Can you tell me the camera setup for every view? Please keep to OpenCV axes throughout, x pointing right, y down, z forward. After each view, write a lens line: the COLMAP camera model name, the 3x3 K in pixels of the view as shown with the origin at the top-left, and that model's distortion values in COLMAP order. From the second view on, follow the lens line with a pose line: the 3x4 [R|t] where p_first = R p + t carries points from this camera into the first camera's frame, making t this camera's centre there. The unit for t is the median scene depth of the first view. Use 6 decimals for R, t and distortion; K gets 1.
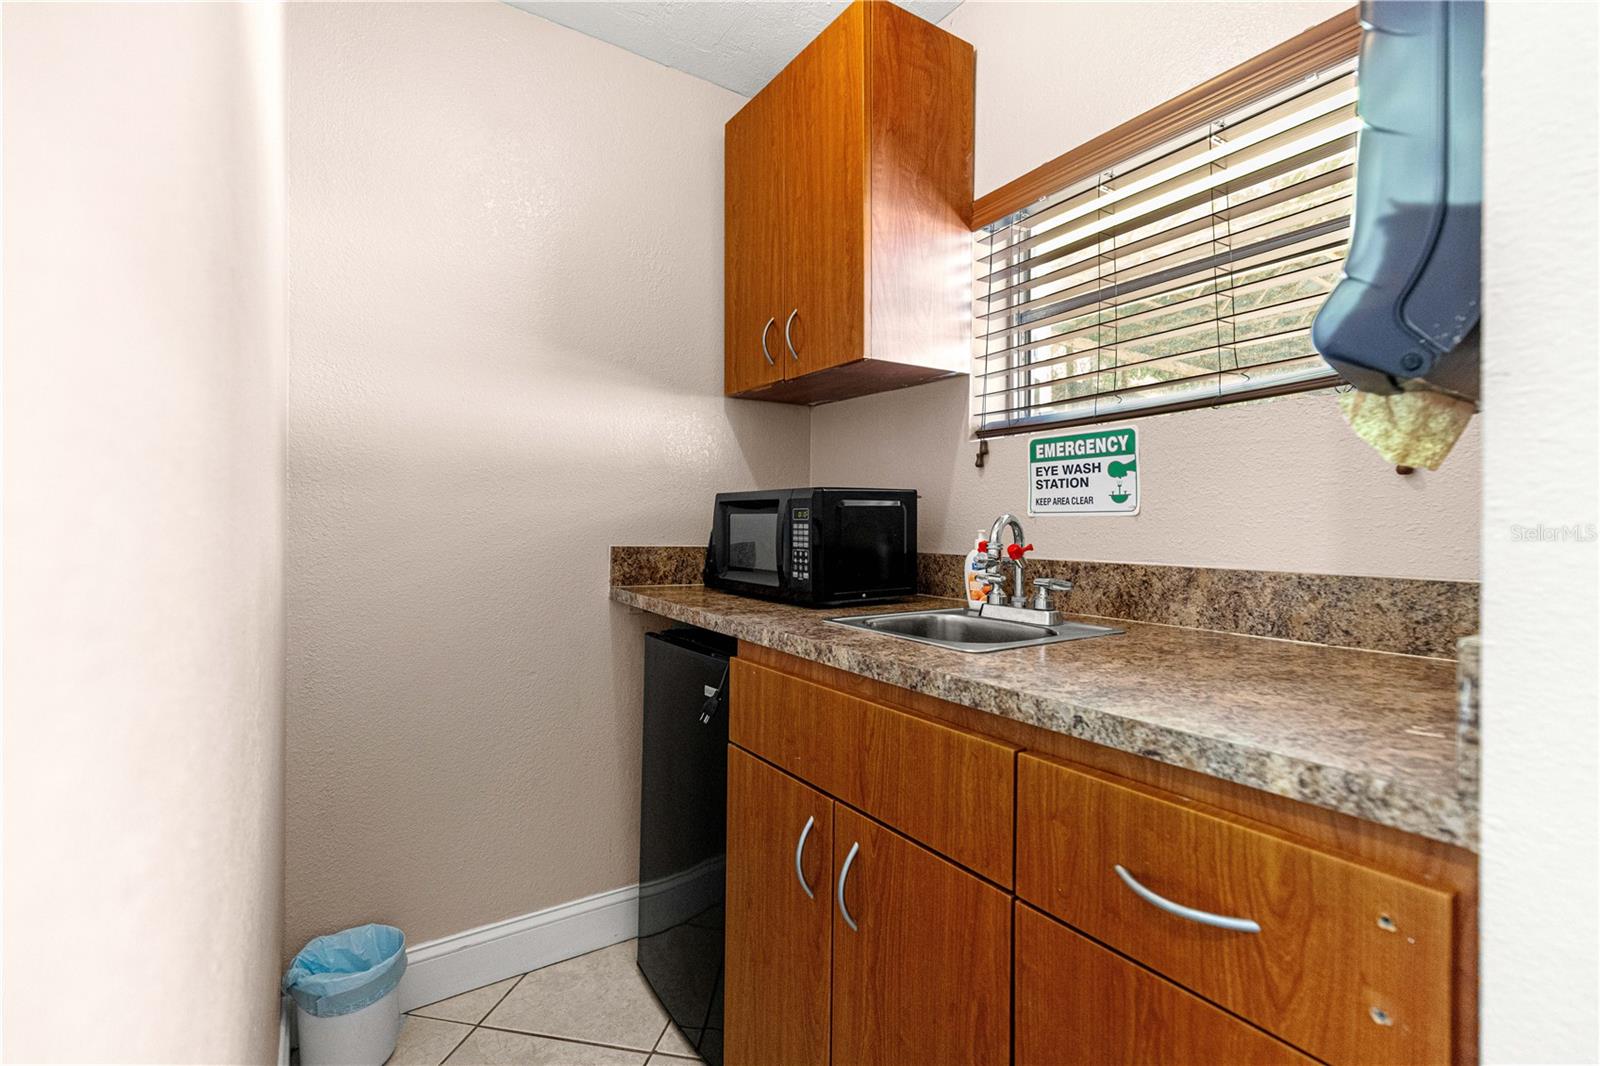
lens RADIAL K [[719.0, 0, 800.6], [0, 719.0, 527.9], [0, 0, 1]] dist [0.002080, -0.000290]
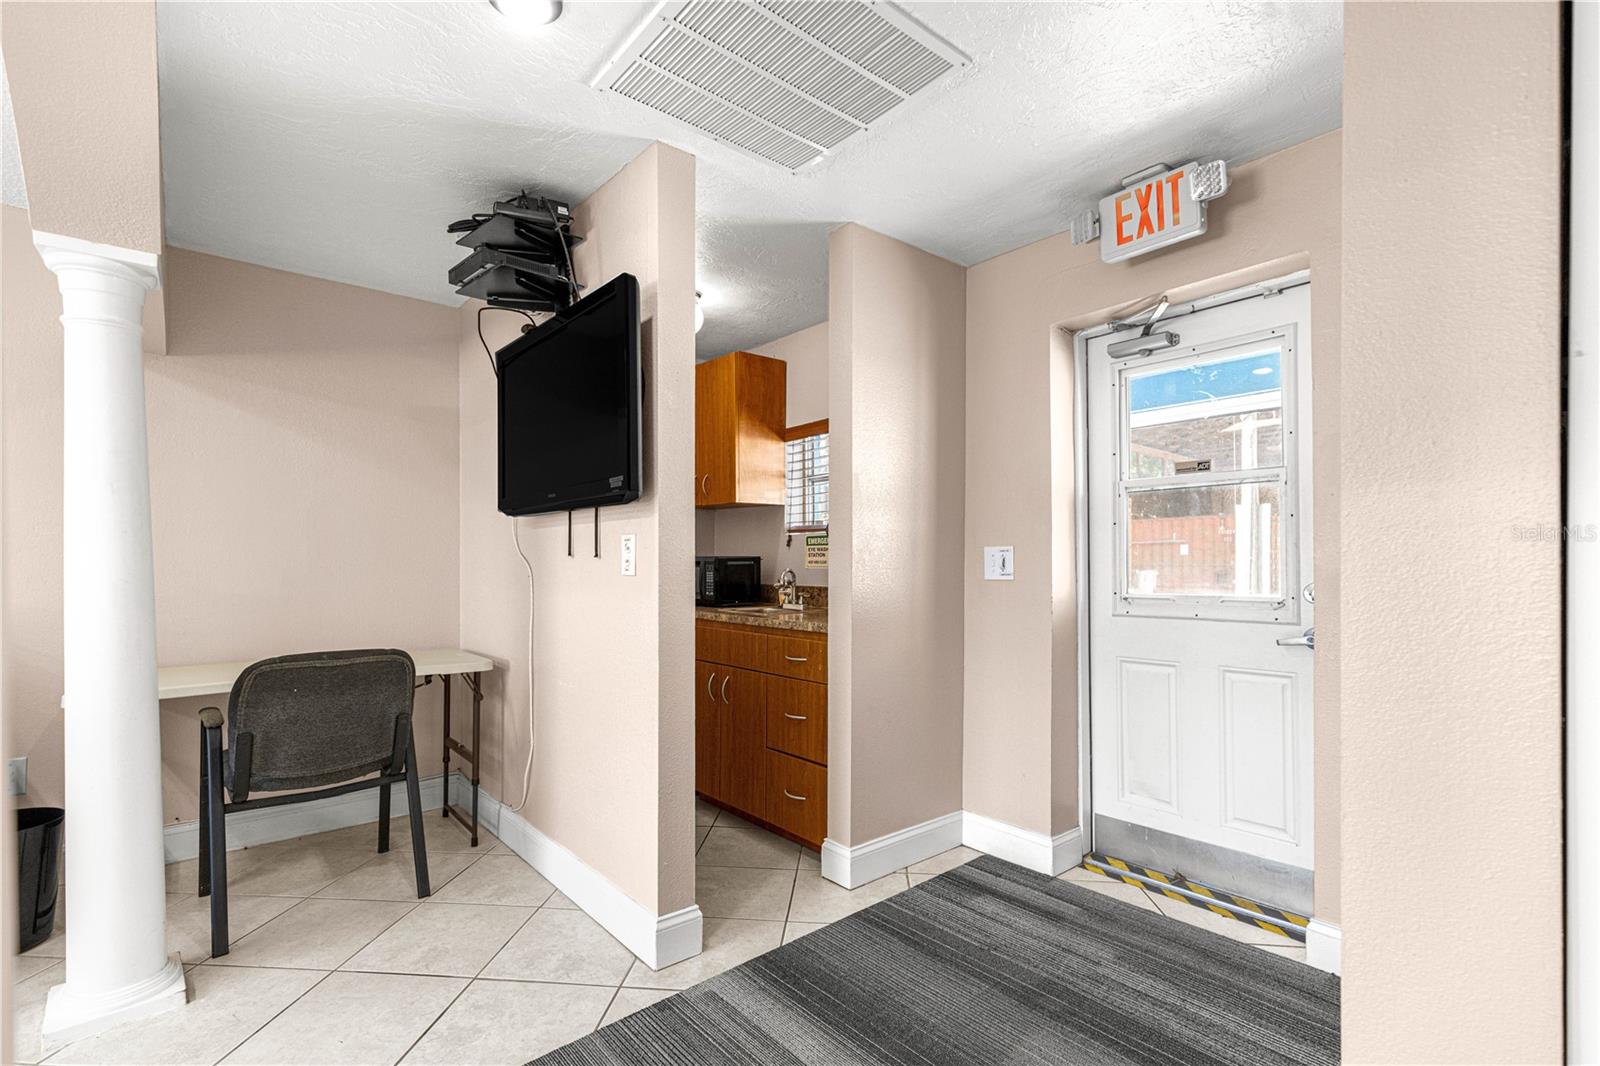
lens RADIAL K [[719.0, 0, 797.0], [0, 719.0, 562.8], [0, 0, 1]] dist [0.002080, -0.000290]
pose [[0.992690, -0.004541, 0.120609, 0.000755], [0.005321, 0.999967, -0.006142, -0.018587], [-0.120577, 0.006739, 0.992681, -1.296520]]
